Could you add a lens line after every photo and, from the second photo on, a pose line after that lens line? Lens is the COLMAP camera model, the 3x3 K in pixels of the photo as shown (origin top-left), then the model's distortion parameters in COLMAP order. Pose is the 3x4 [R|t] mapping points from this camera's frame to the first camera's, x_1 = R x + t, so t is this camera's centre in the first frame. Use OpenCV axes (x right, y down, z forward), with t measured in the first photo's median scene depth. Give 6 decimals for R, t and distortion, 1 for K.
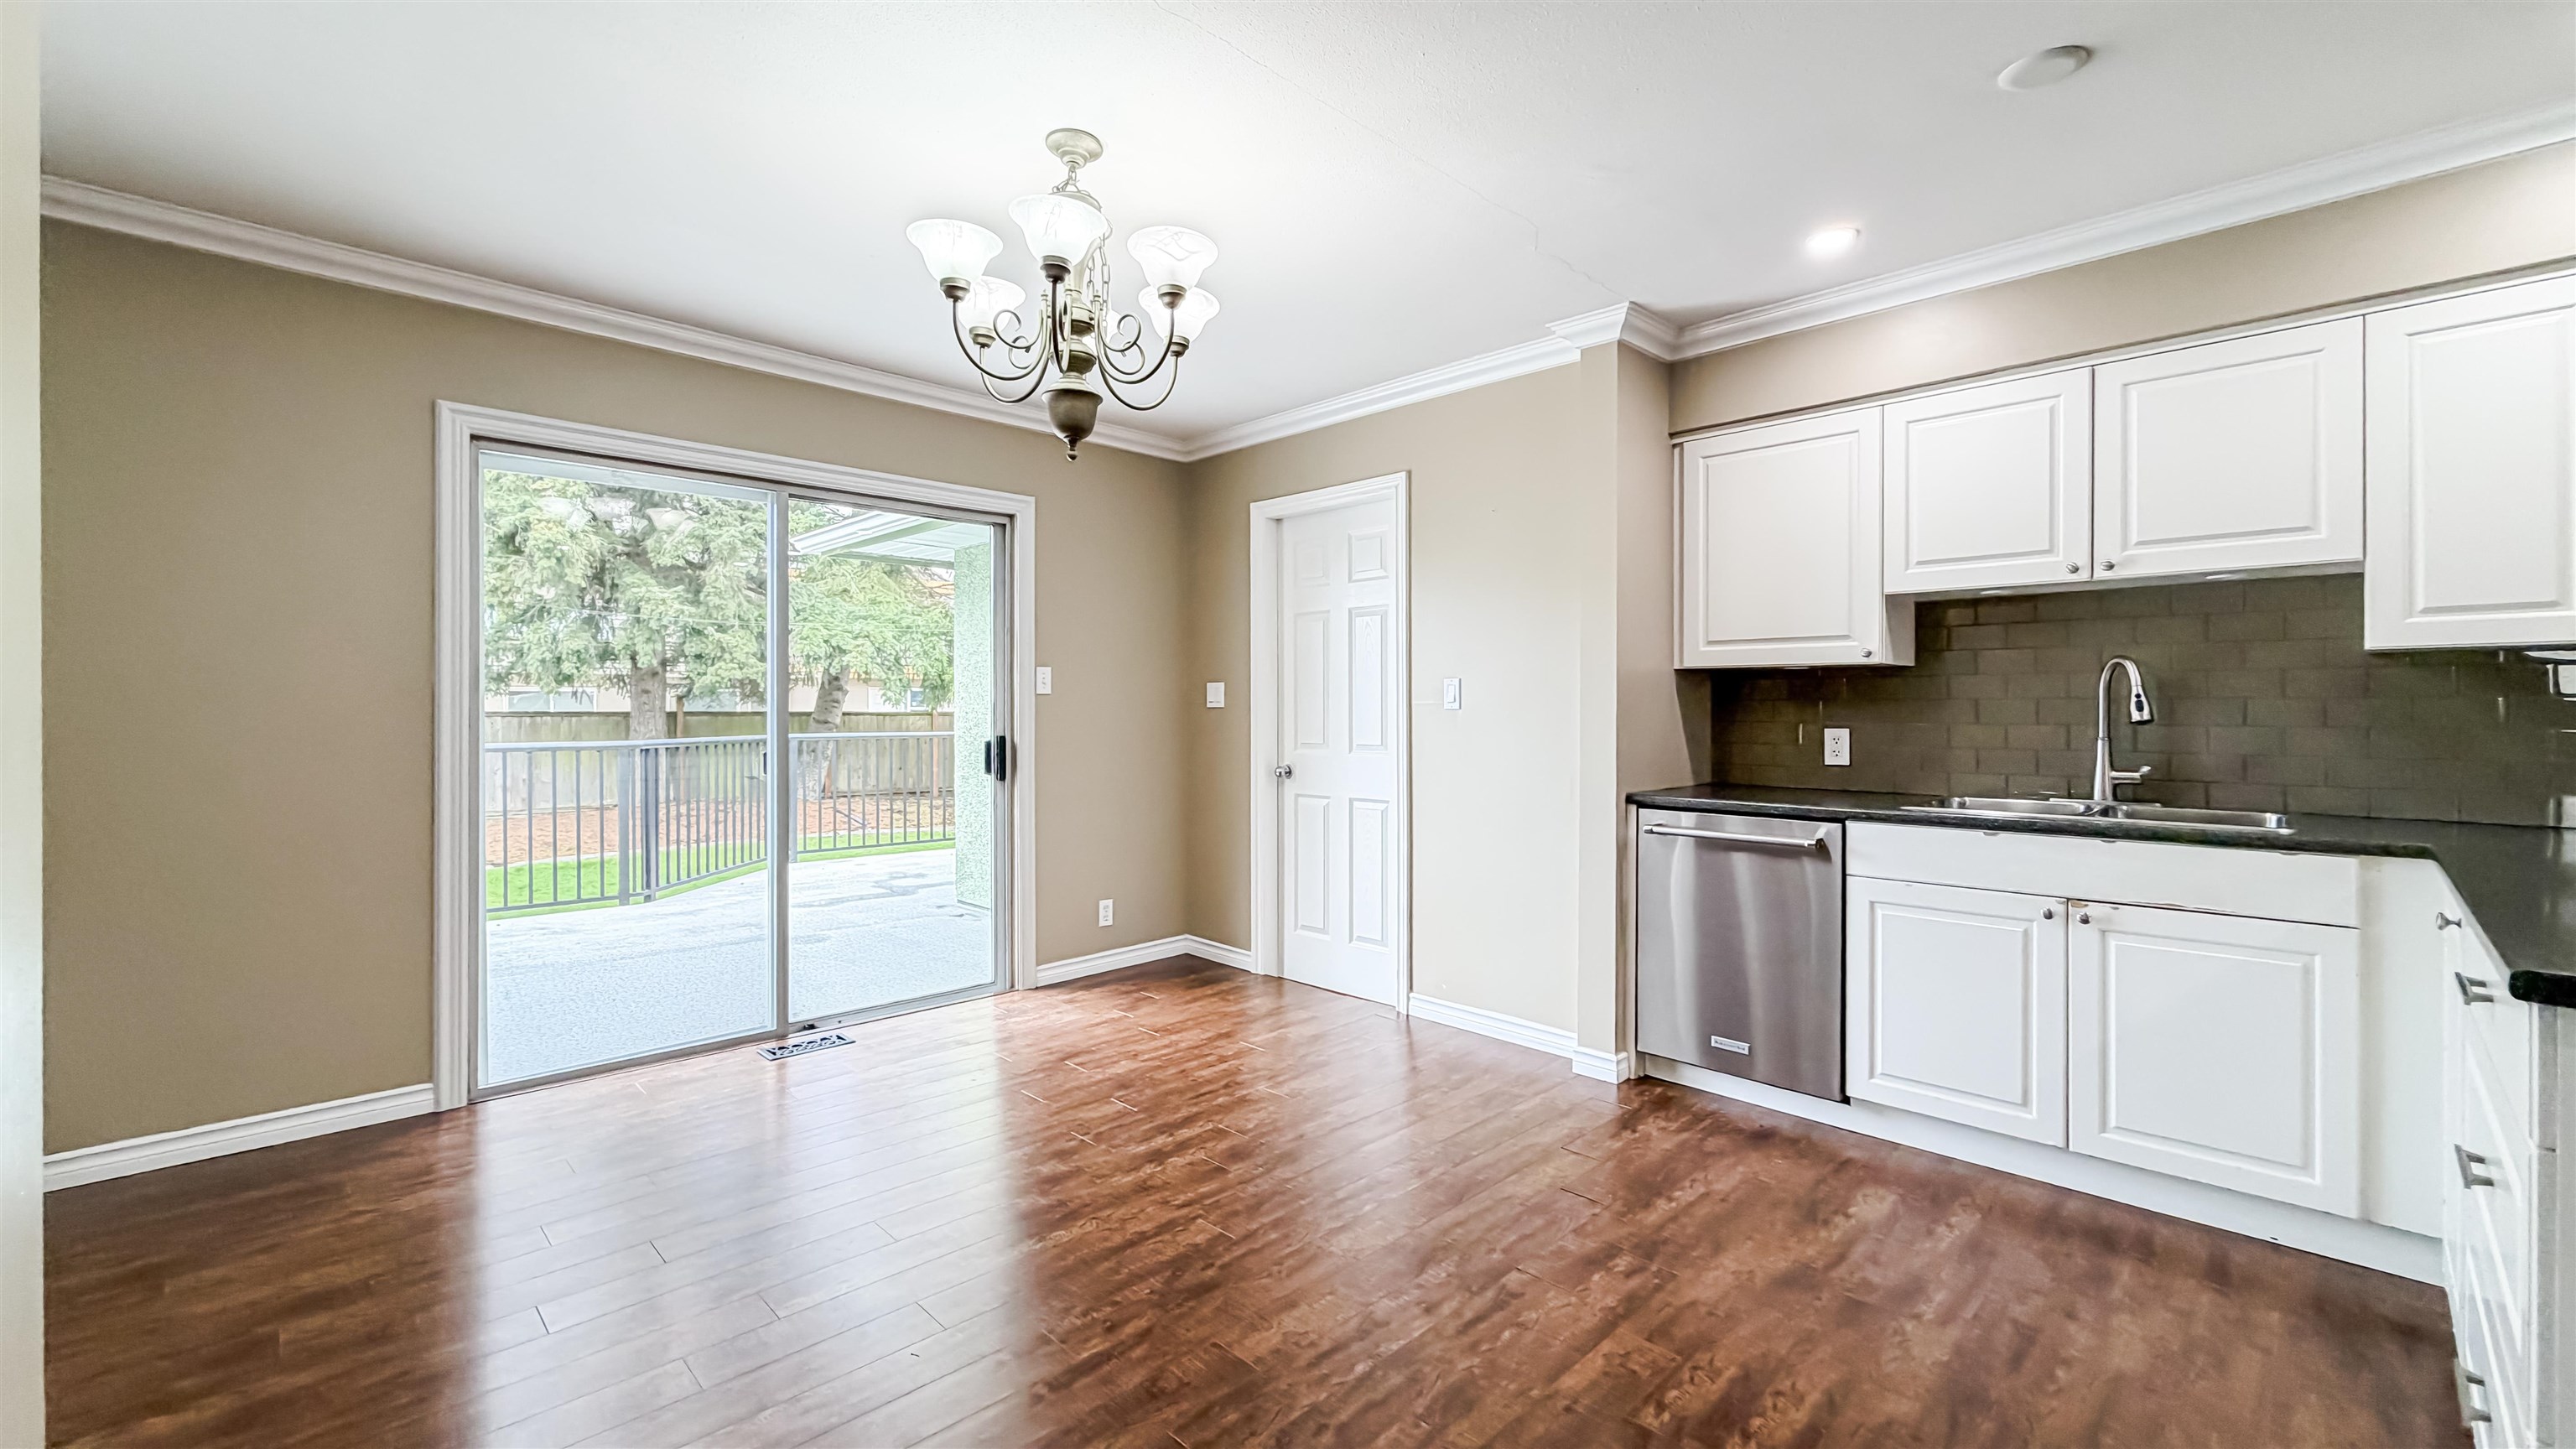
lens RADIAL K [[1040.3, 0, 1294.8], [0, 1040.3, 710.0], [0, 0, 1]] dist [-0.000494, -0.000026]
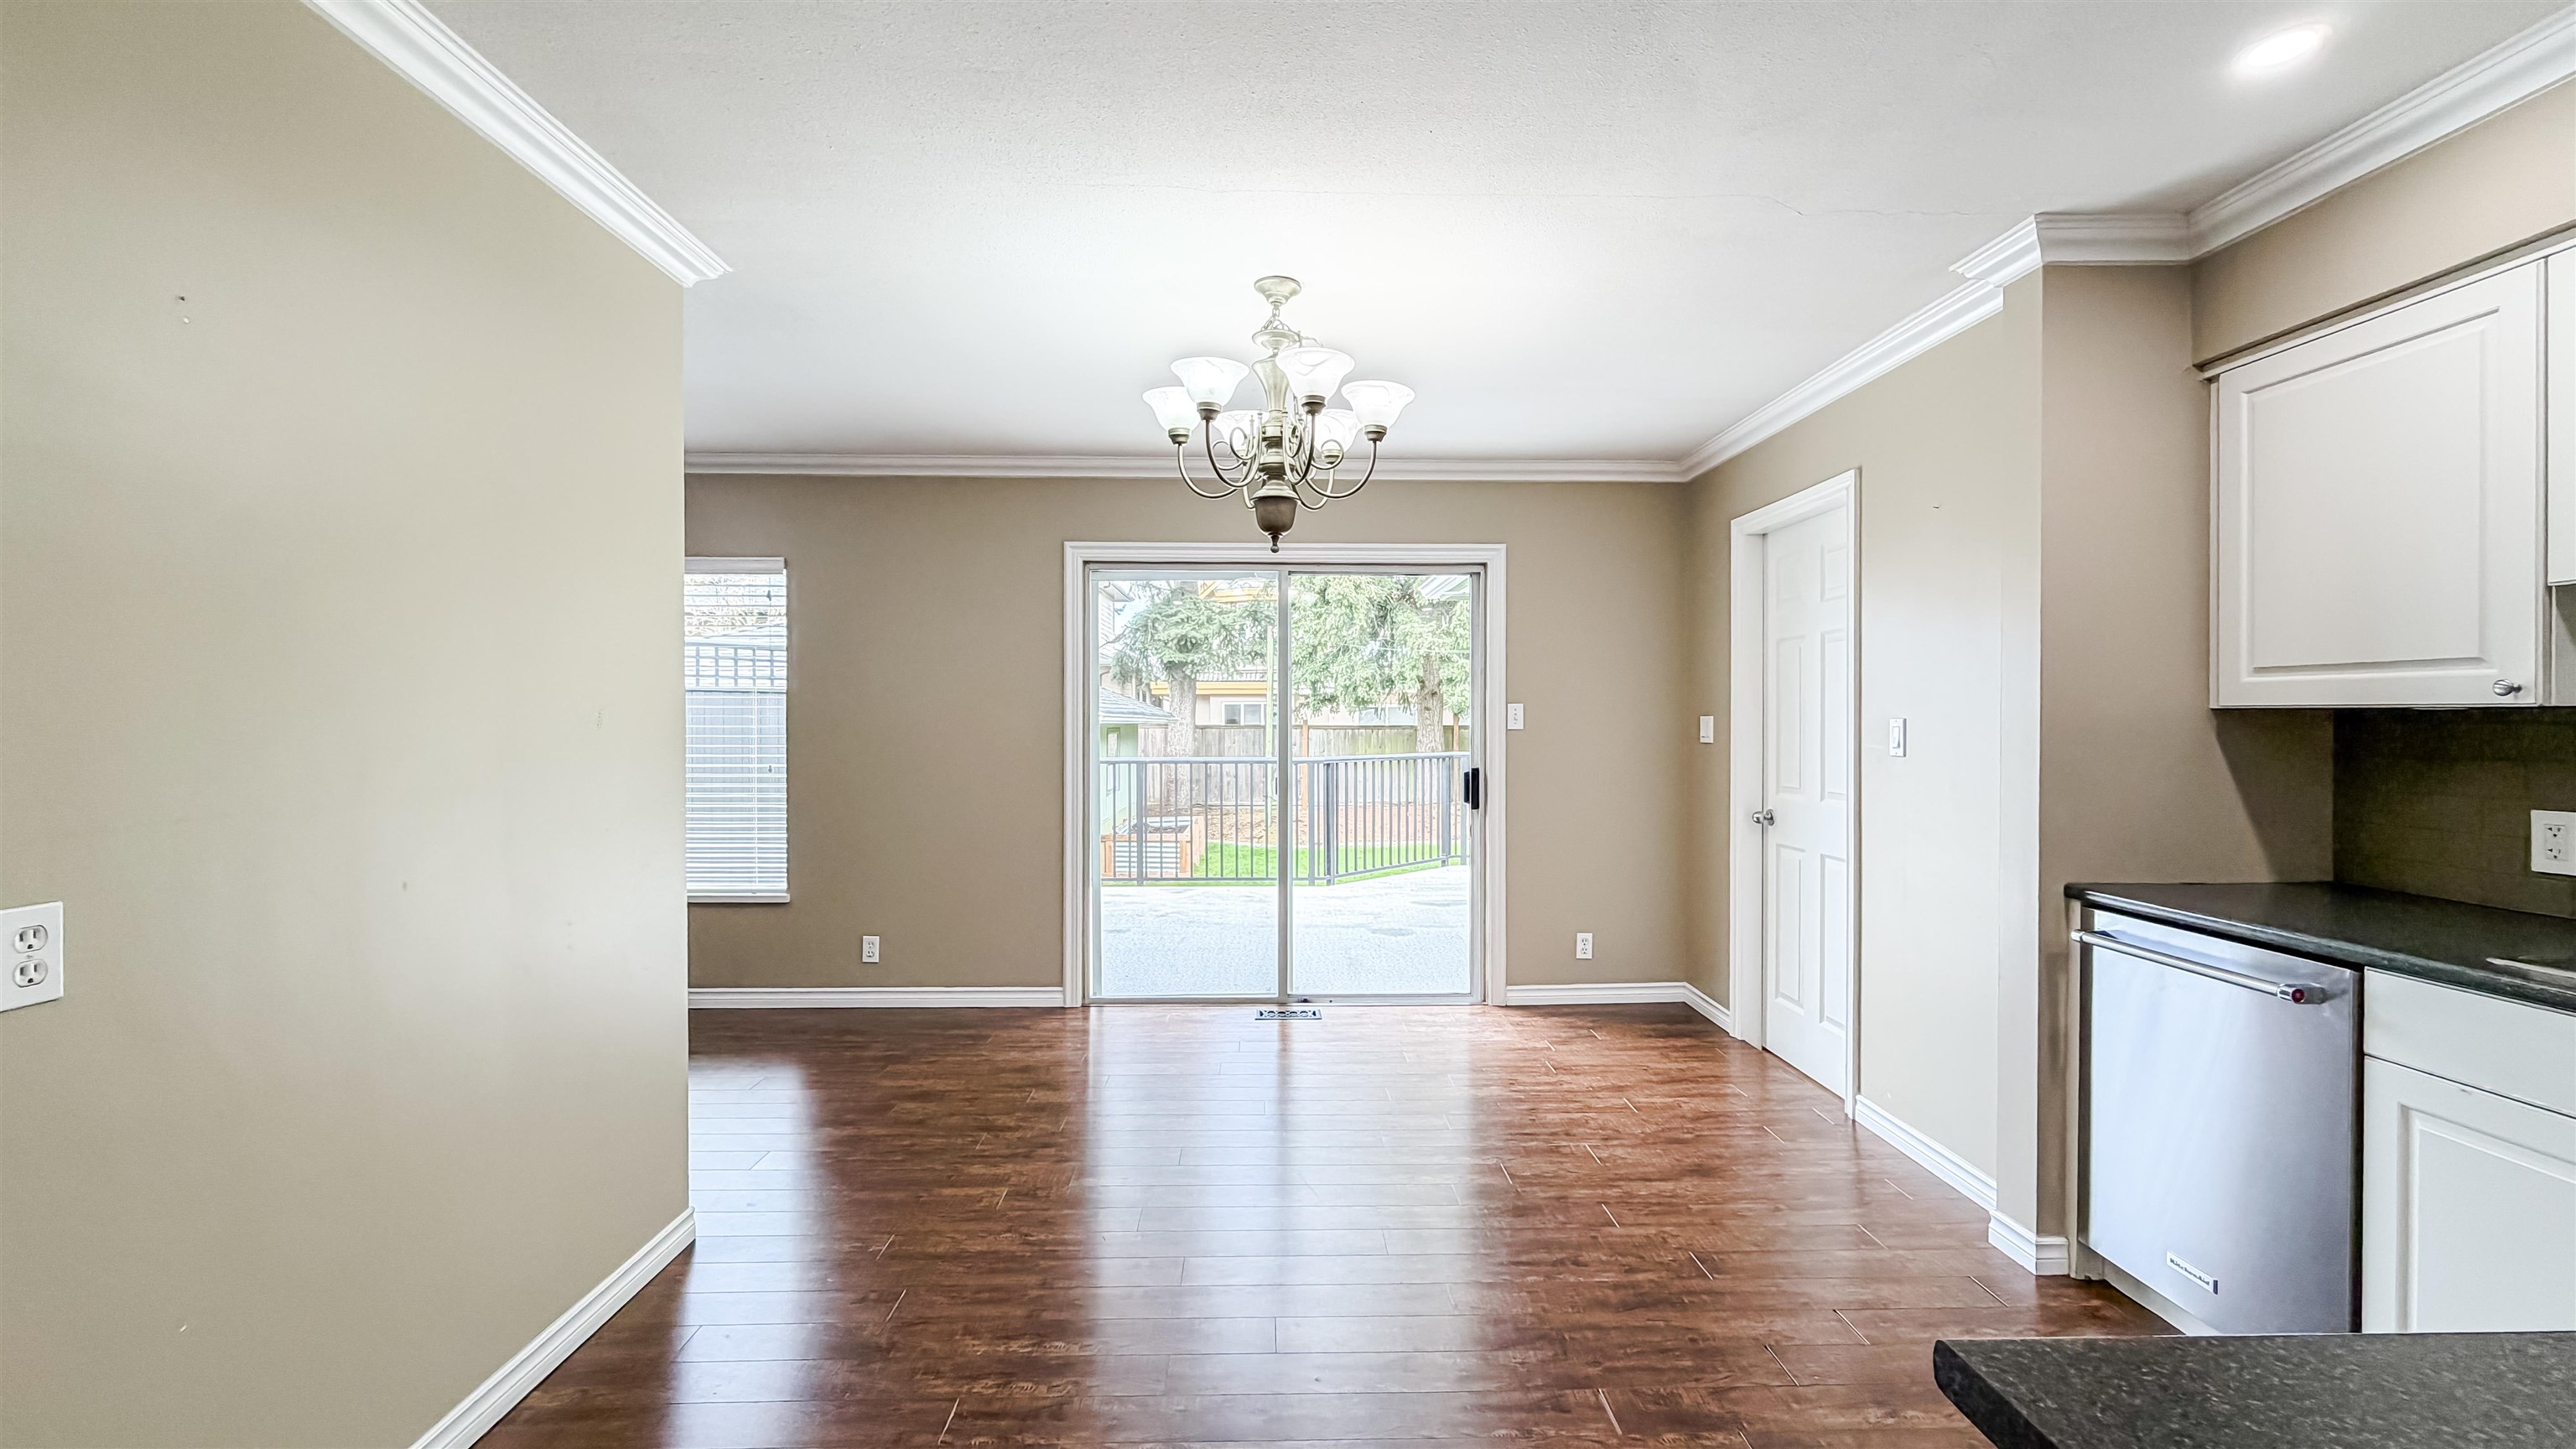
lens RADIAL K [[1041.8, 0, 1288.0], [0, 1041.8, 724.5], [0, 0, 1]] dist [-0.001846, -0.000129]
pose [[0.728701, 0.003715, -0.684822, 0.425930], [0.000370, 0.999983, 0.005819, -0.036016], [0.684832, -0.004494, 0.728687, 0.098420]]
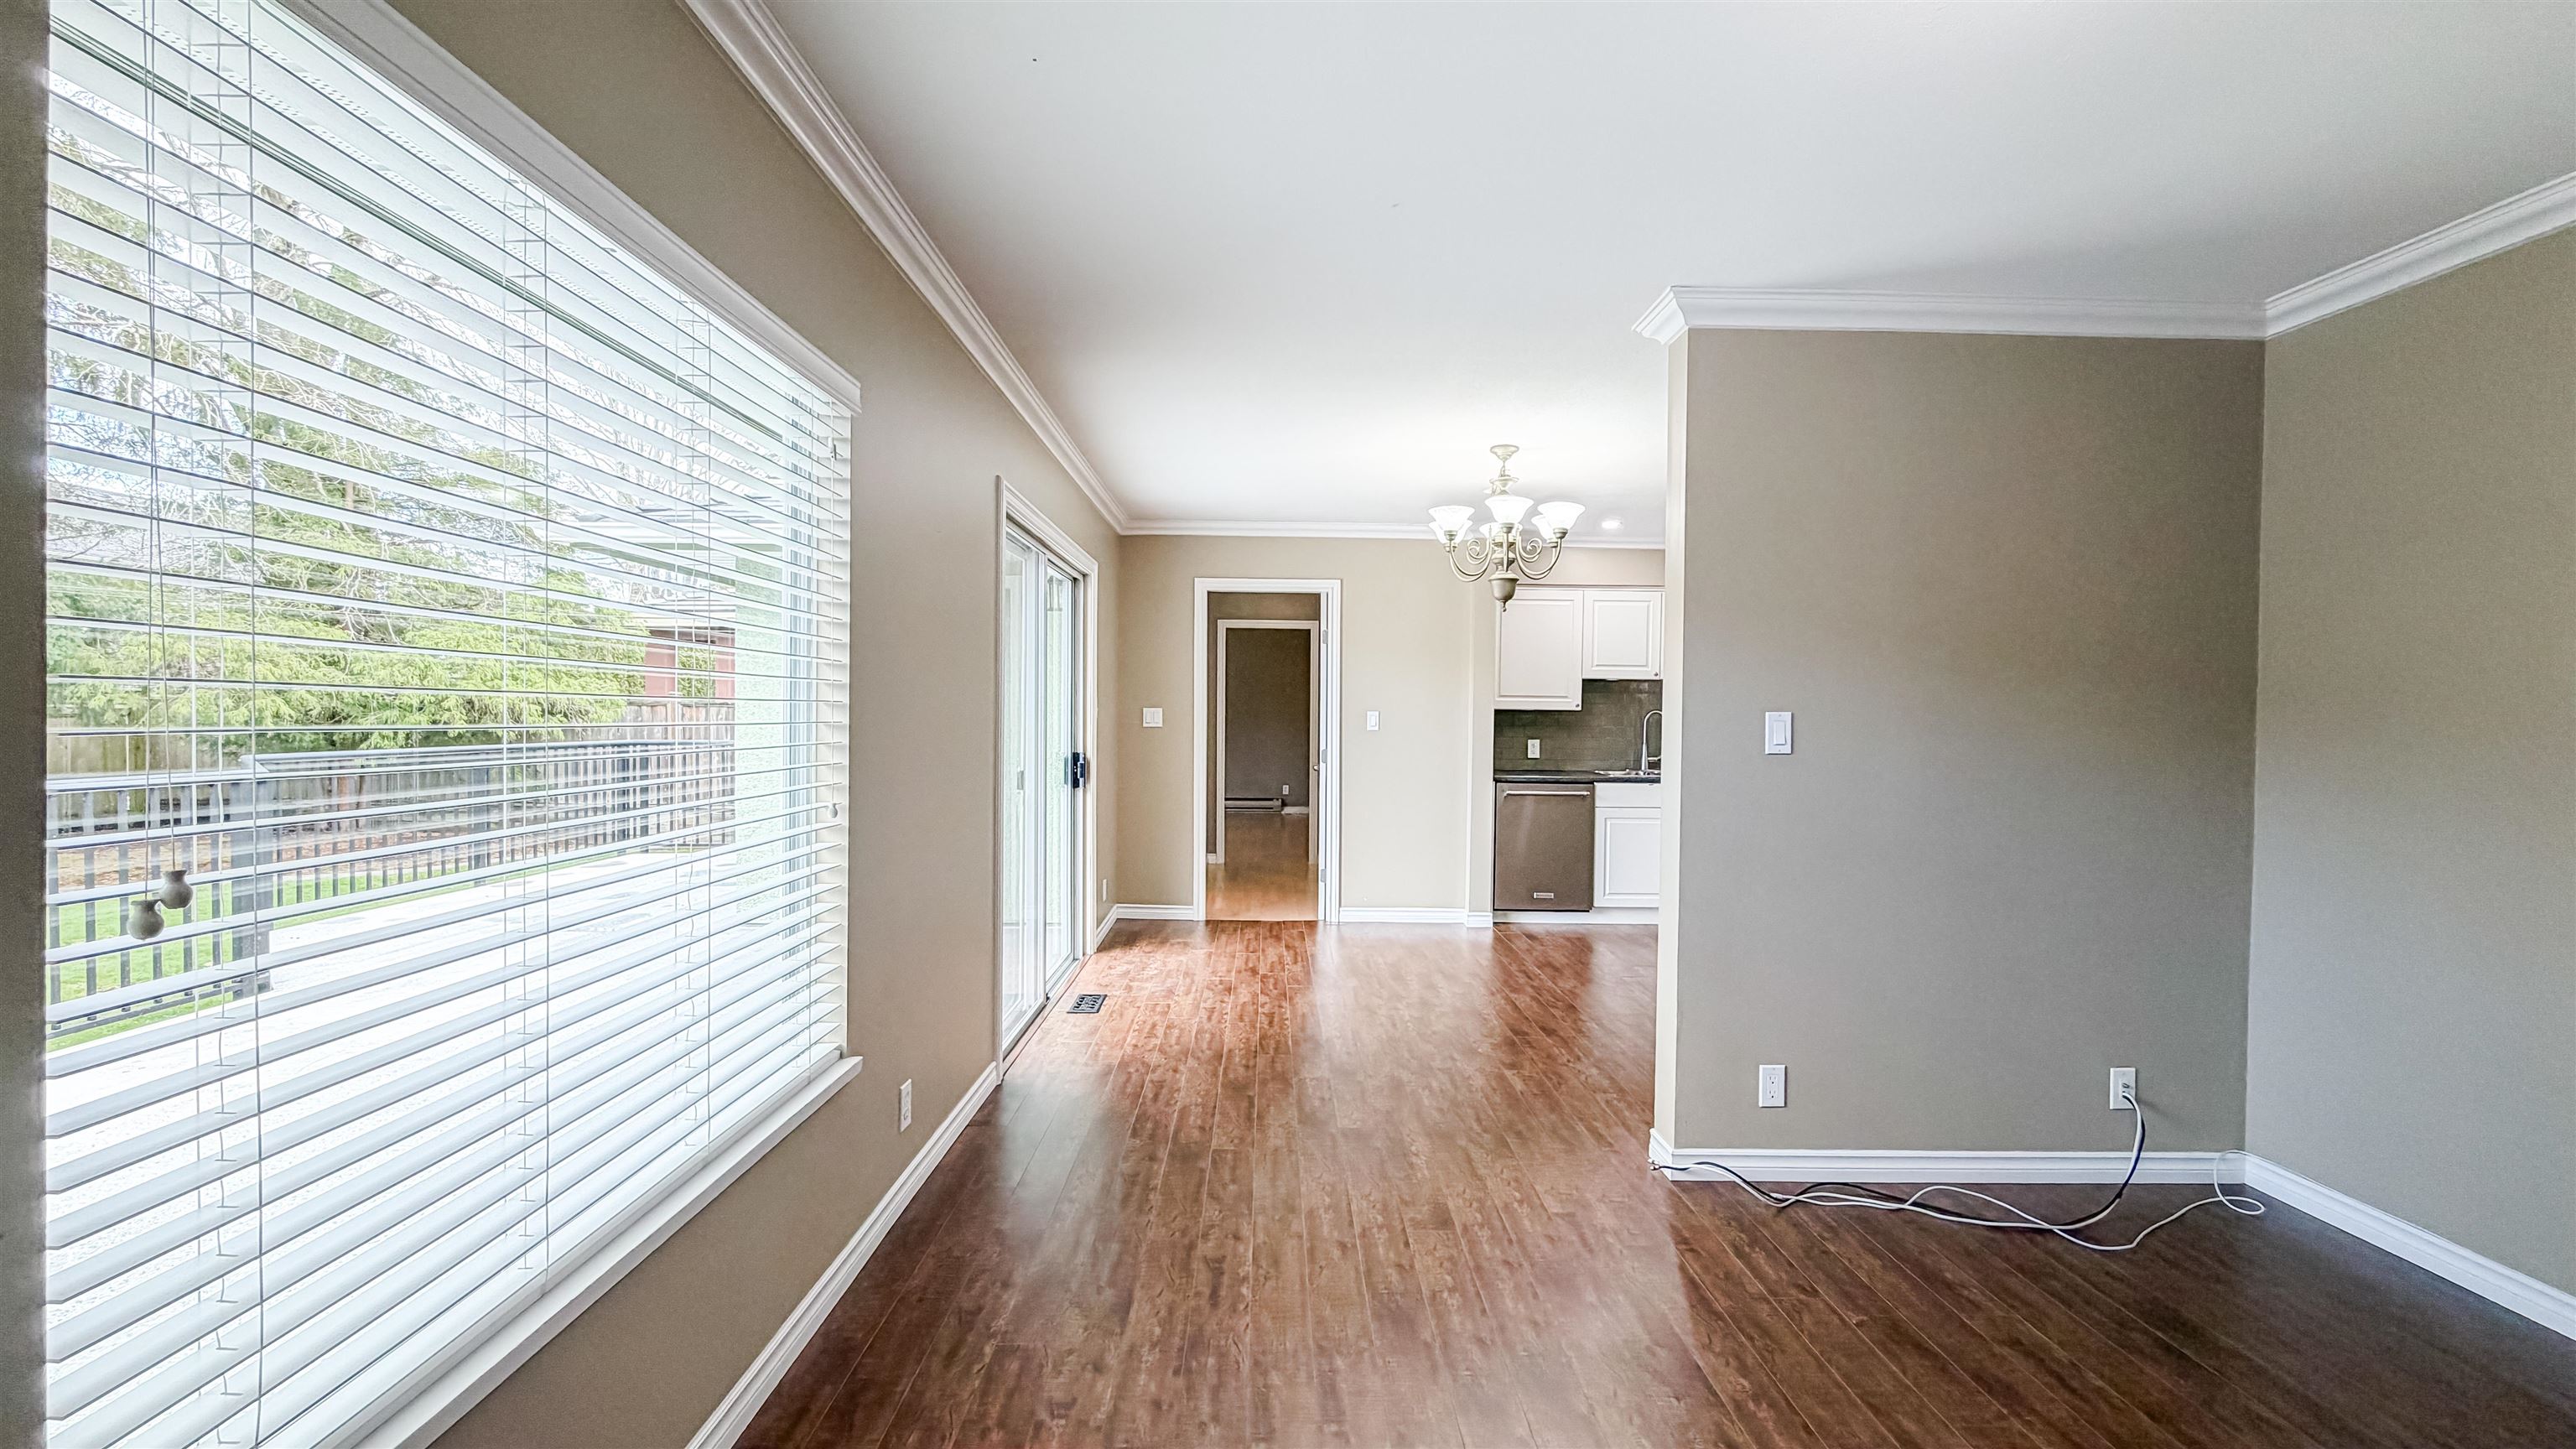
lens RADIAL K [[1025.5, 0, 1300.2], [0, 1025.5, 720.2], [0, 0, 1]] dist [0.000460, -0.000027]
pose [[0.683975, 0.001712, 0.729503, -1.303227], [-0.009300, 0.999936, 0.006374, -0.030042], [-0.729446, -0.011144, 0.683948, -0.024998]]
